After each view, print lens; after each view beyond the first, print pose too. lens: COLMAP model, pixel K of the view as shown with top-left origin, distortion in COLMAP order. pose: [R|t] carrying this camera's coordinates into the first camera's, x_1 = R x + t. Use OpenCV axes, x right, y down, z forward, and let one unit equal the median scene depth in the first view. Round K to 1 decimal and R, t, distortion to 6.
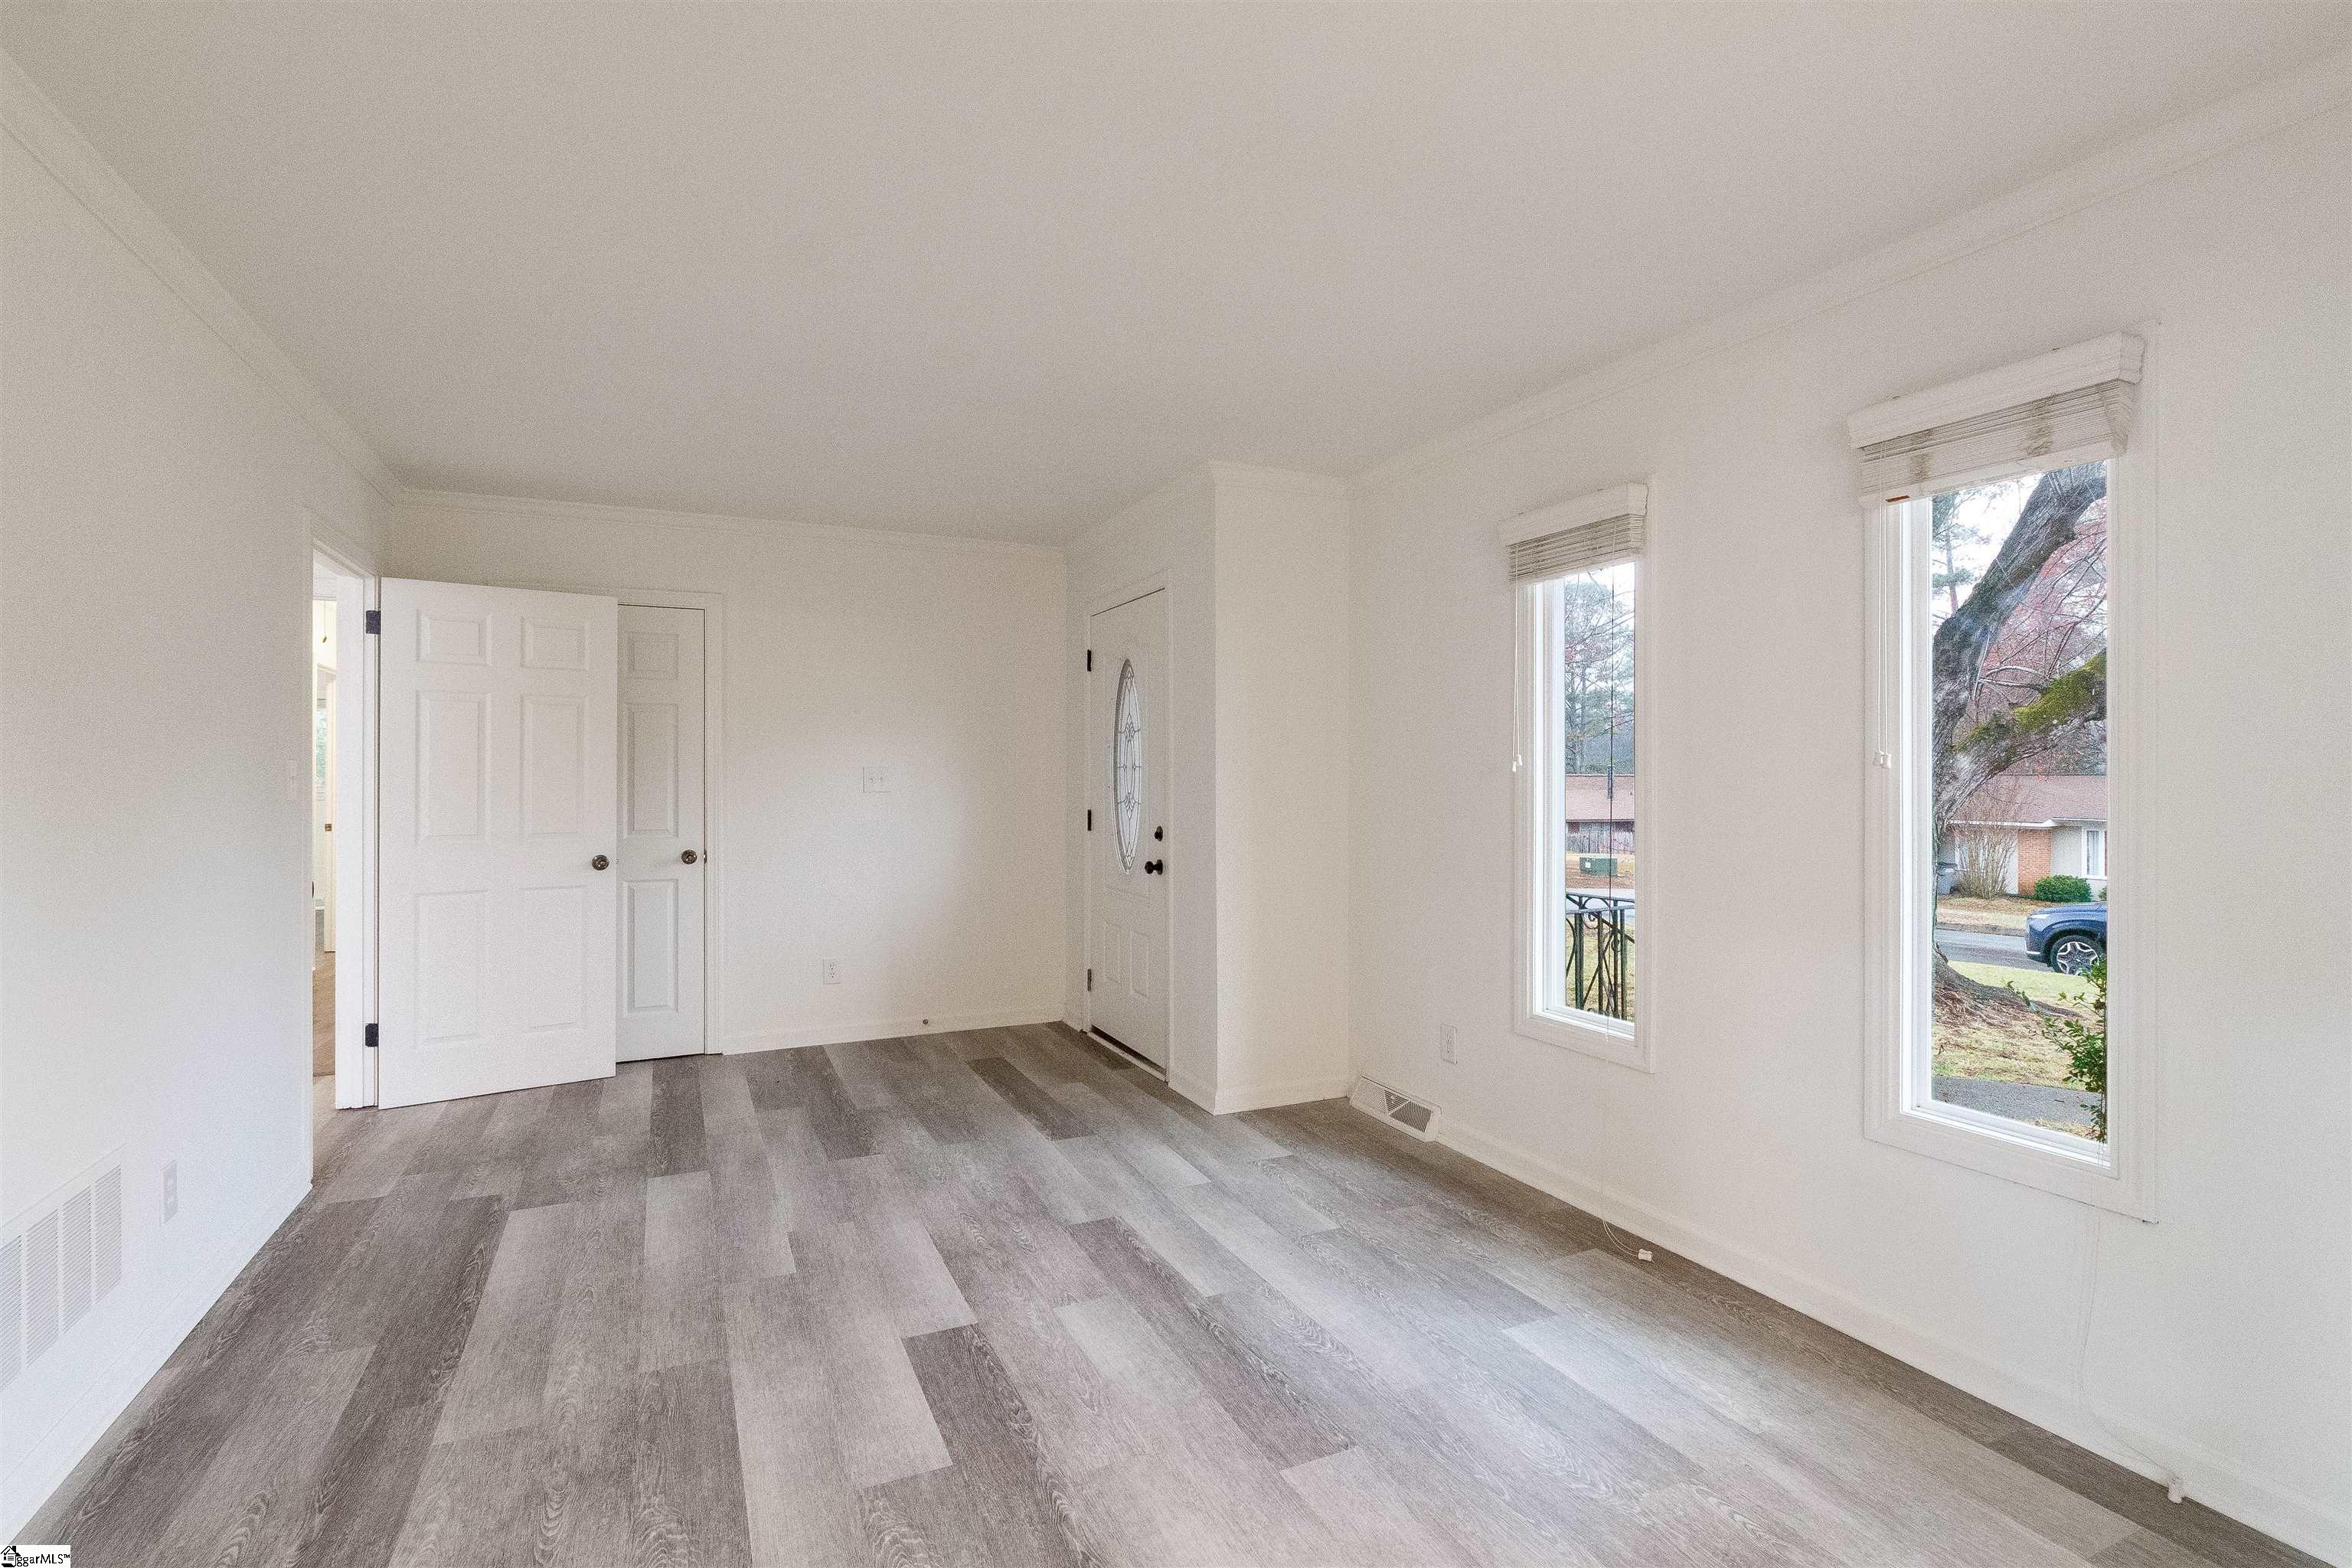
lens RADIAL K [[1112.6, 0, 1168.5], [0, 1112.6, 766.9], [0, 0, 1]] dist [0.000746, 0.000998]
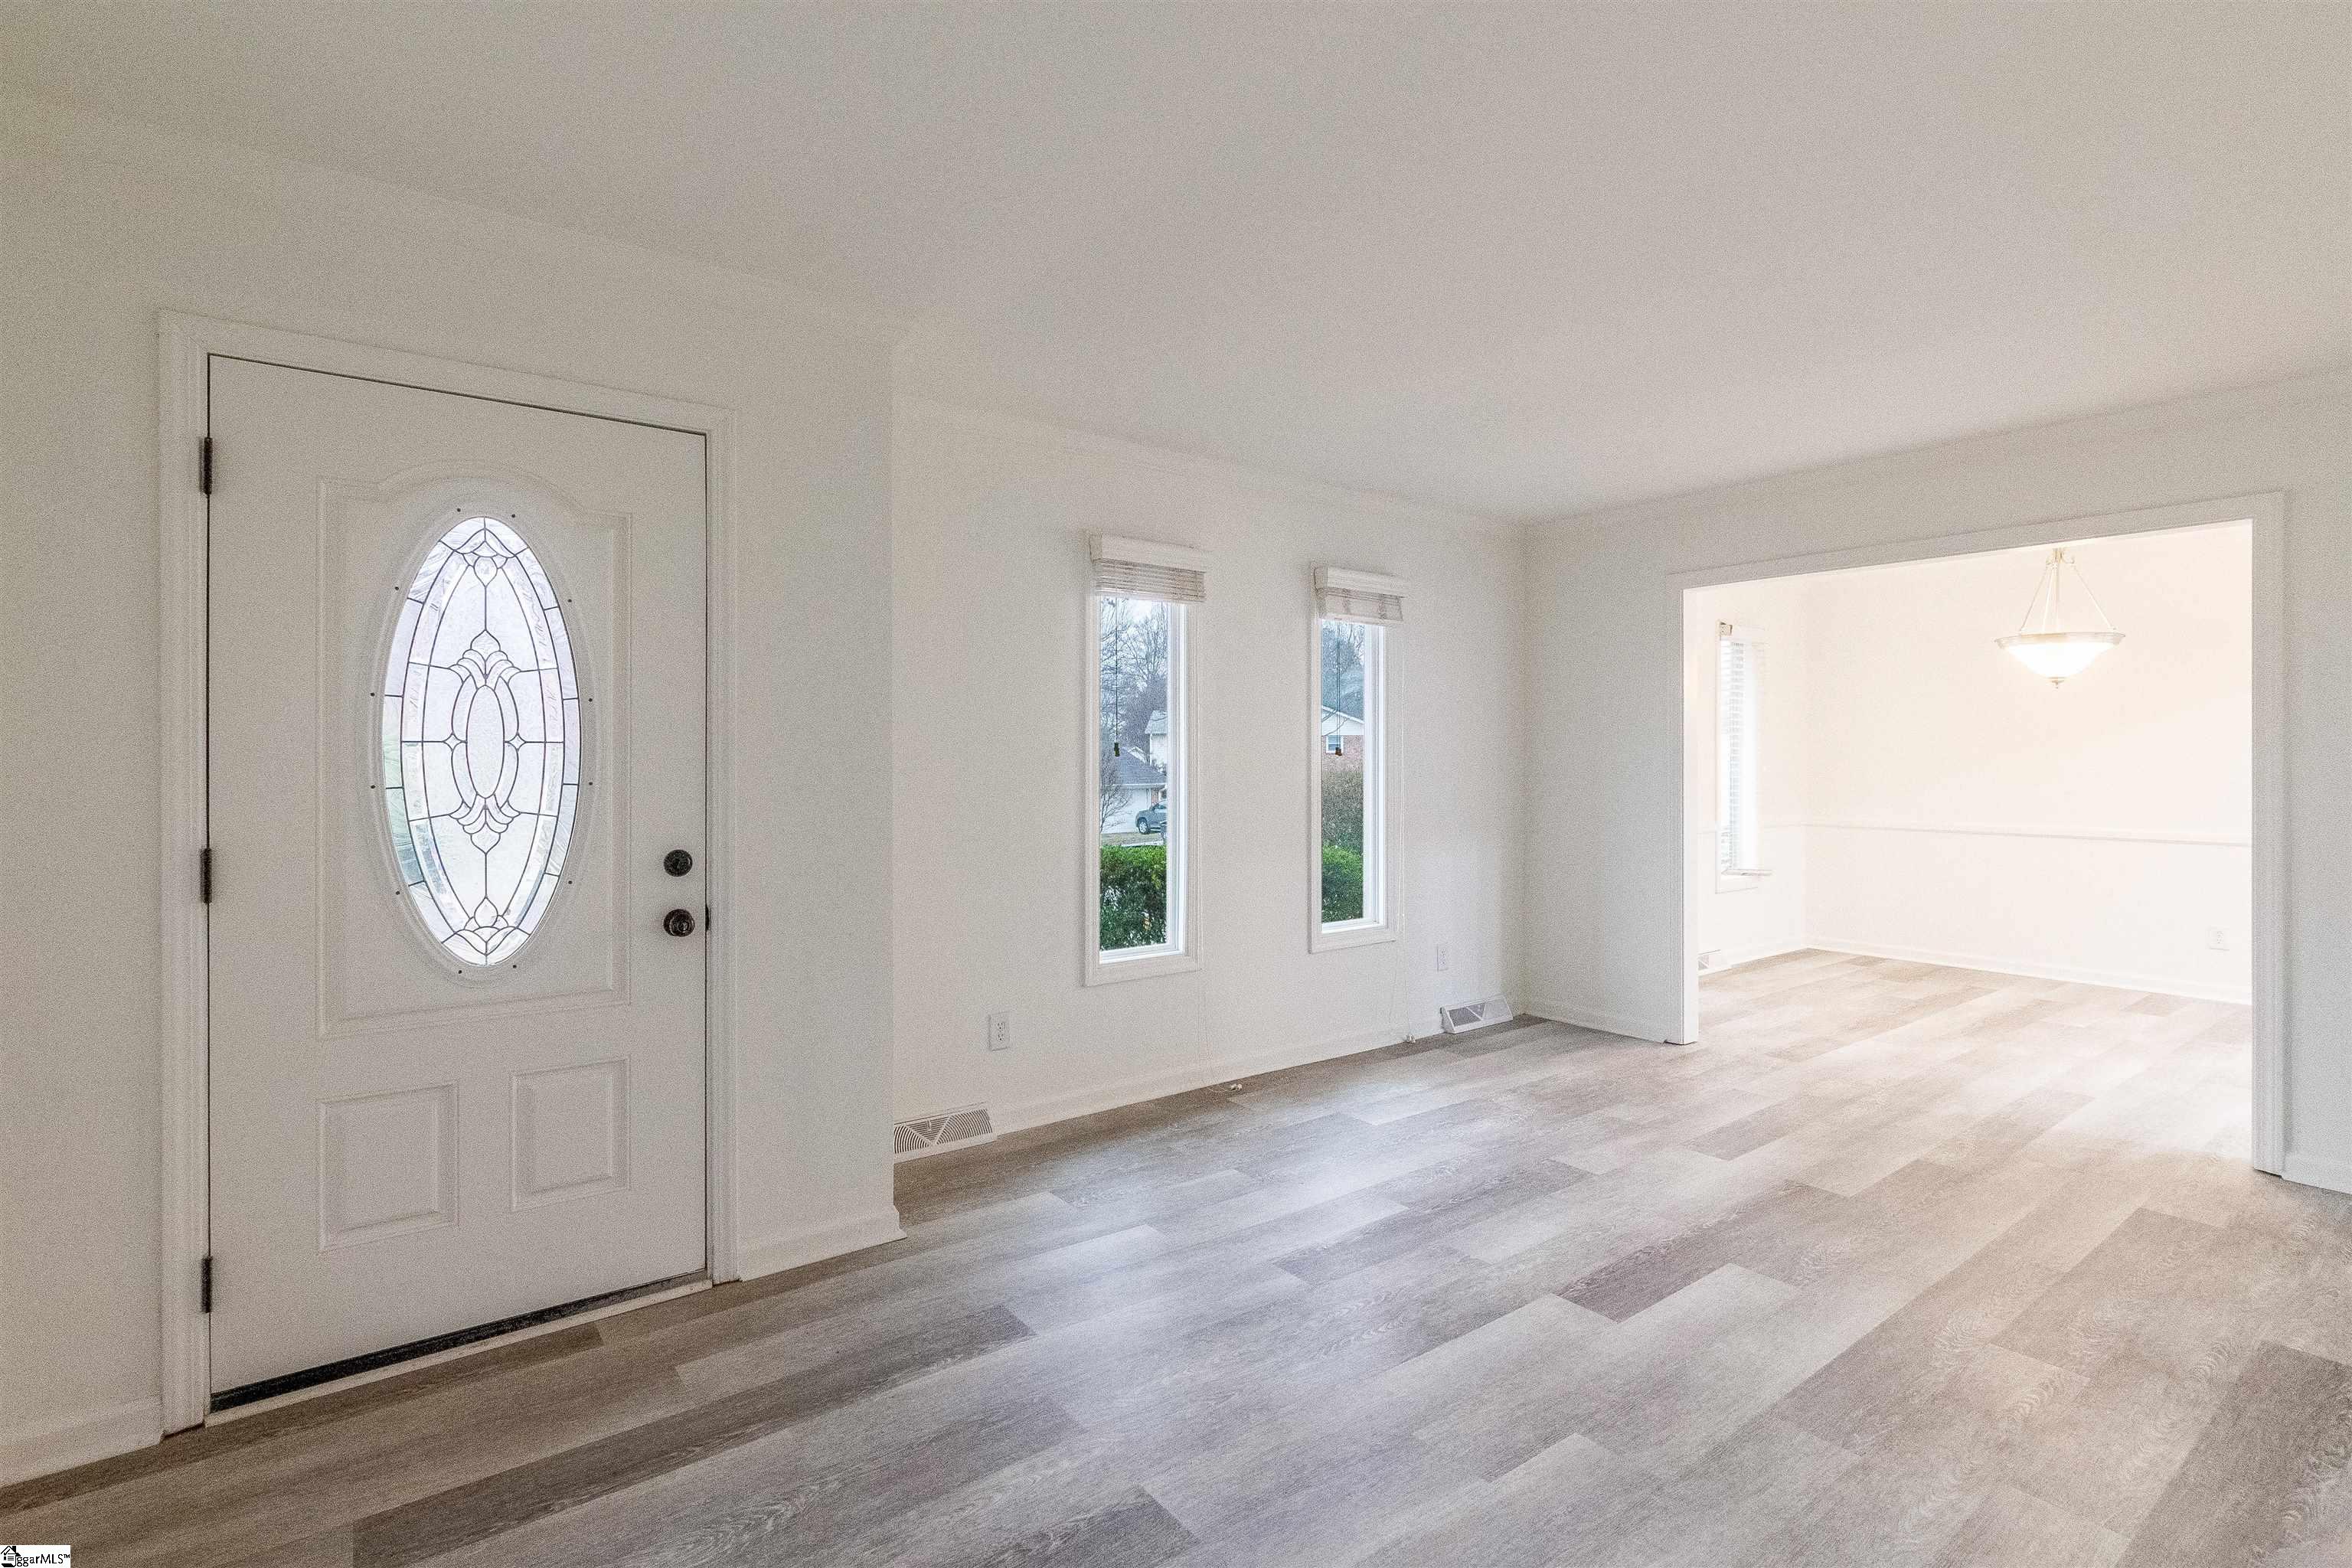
lens RADIAL K [[1112.6, 0, 1168.5], [0, 1112.6, 766.9], [0, 0, 1]] dist [0.000746, 0.000998]
pose [[-0.215489, -0.008492, 0.976469, -0.905730], [-0.006921, 0.999950, 0.007169, 0.005549], [-0.976482, -0.005213, -0.215537, 1.295650]]
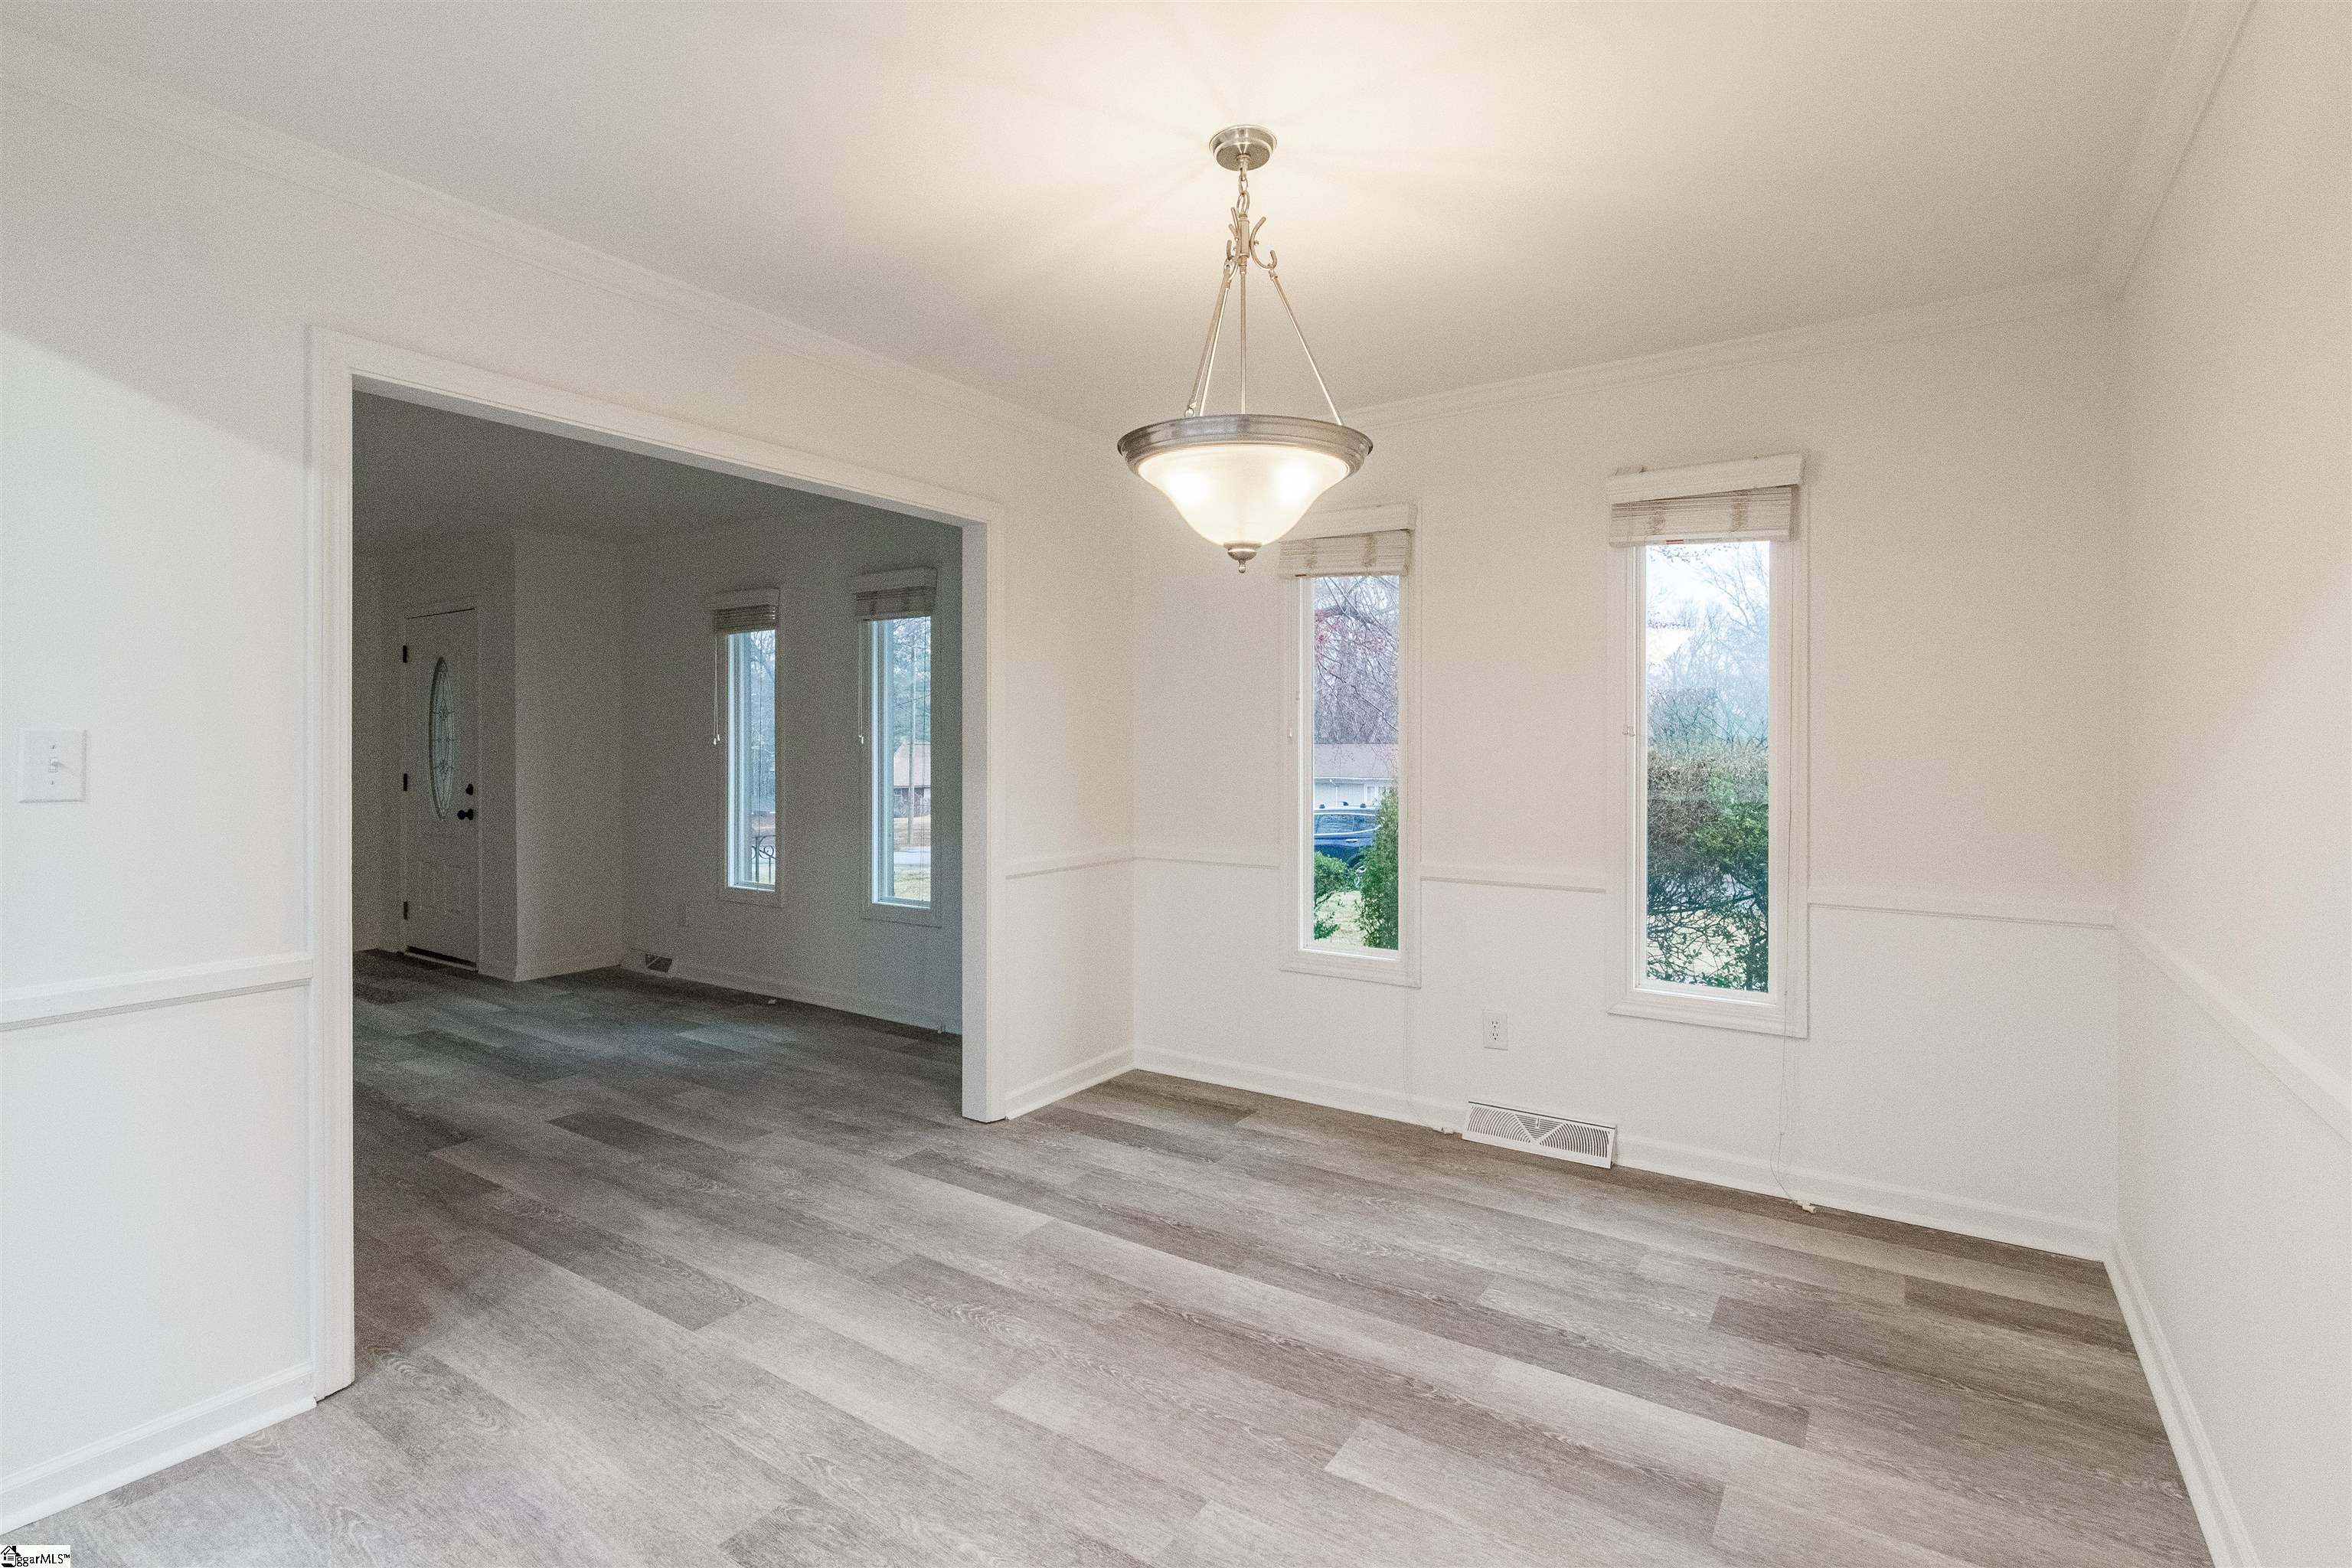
lens RADIAL K [[1103.6, 0, 1179.9], [0, 1103.6, 752.1], [0, 0, 1]] dist [-0.011068, -0.000033]
pose [[0.848382, -0.000108, 0.529385, 0.024690], [-0.005839, 0.999937, 0.009561, -0.005051], [-0.529352, -0.011202, 0.848328, -0.866844]]
